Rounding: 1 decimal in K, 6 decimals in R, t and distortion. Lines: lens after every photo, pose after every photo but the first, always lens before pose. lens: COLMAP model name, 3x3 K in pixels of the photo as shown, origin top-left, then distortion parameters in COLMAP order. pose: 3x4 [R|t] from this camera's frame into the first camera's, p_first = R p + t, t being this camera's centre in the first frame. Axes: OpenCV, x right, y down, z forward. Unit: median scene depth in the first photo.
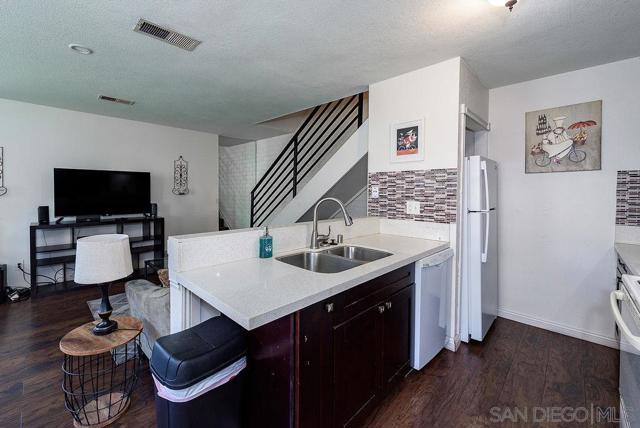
lens RADIAL K [[264.0, 0, 300.0], [0, 264.0, 196.3], [0, 0, 1]] dist [0.006832, -0.001765]
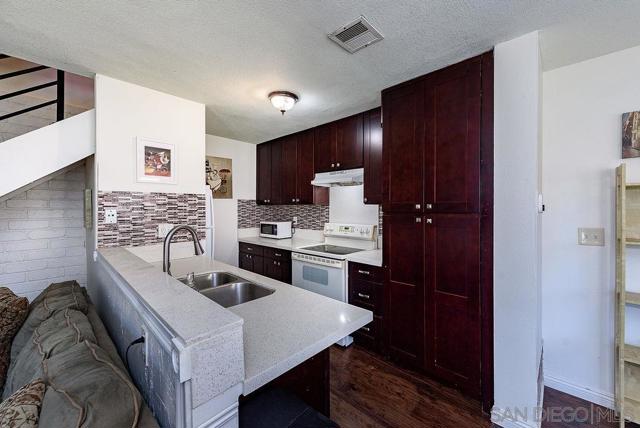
lens RADIAL K [[250.9, 0, 321.2], [0, 250.9, 209.4], [0, 0, 1]] dist [0.006772, -0.002414]
pose [[-0.030531, -0.012768, 0.999452, -0.479664], [0.024555, 0.999607, 0.013520, -0.031412], [-0.999232, 0.024955, -0.030205, 0.403311]]
